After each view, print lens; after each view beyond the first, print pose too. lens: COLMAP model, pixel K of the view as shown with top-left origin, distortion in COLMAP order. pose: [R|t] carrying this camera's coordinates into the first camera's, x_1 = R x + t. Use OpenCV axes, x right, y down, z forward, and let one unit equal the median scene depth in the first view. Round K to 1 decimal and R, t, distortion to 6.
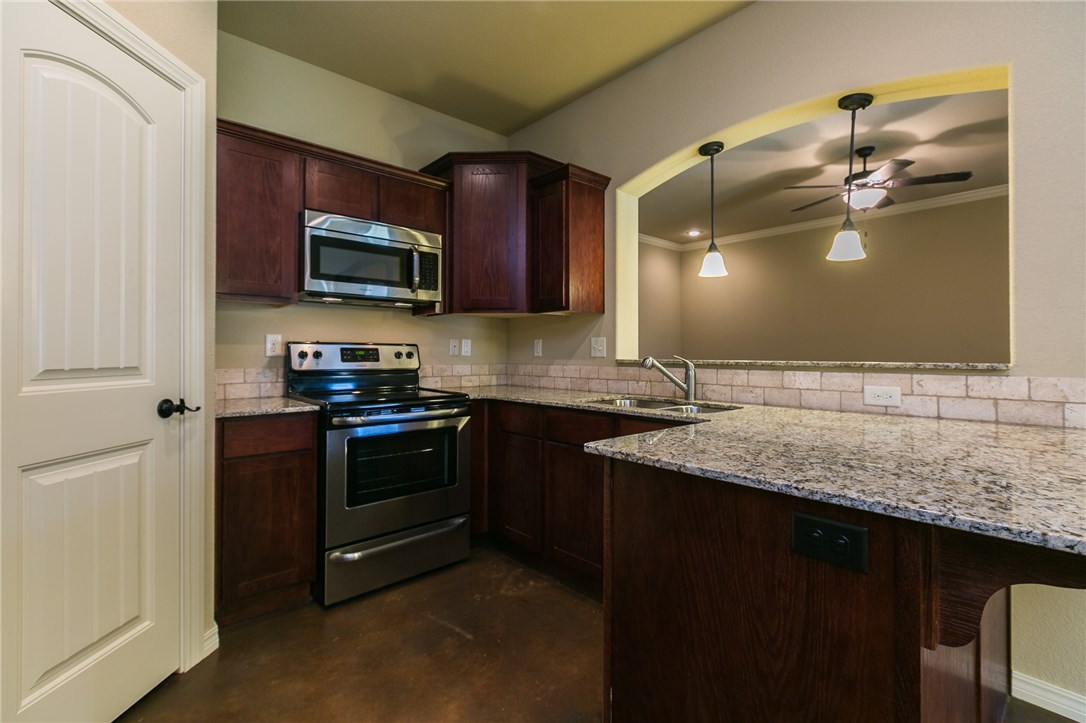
lens RADIAL K [[487.5, 0, 538.4], [0, 487.5, 354.9], [0, 0, 1]] dist [-0.030163, 0.002360]
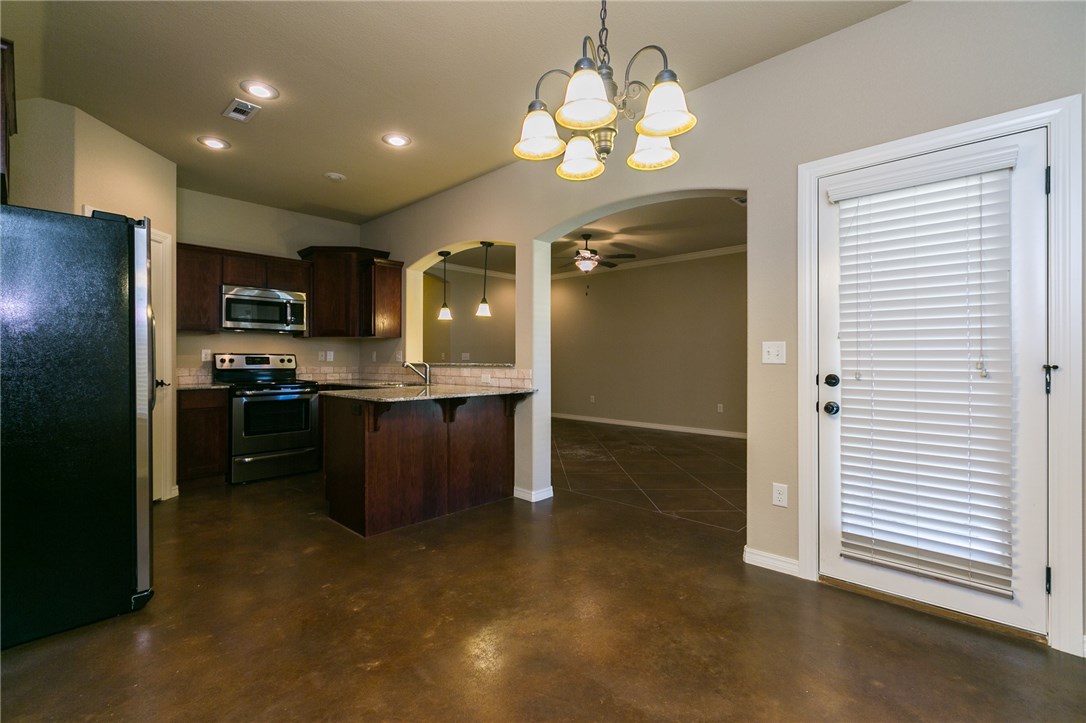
lens RADIAL K [[487.5, 0, 545.8], [0, 487.5, 362.6], [0, 0, 1]] dist [-0.030163, 0.002360]
pose [[0.994819, -0.000492, 0.101658, 0.557824], [0.000235, 0.999997, 0.002538, 0.003197], [-0.101659, -0.002501, 0.994816, -0.963277]]
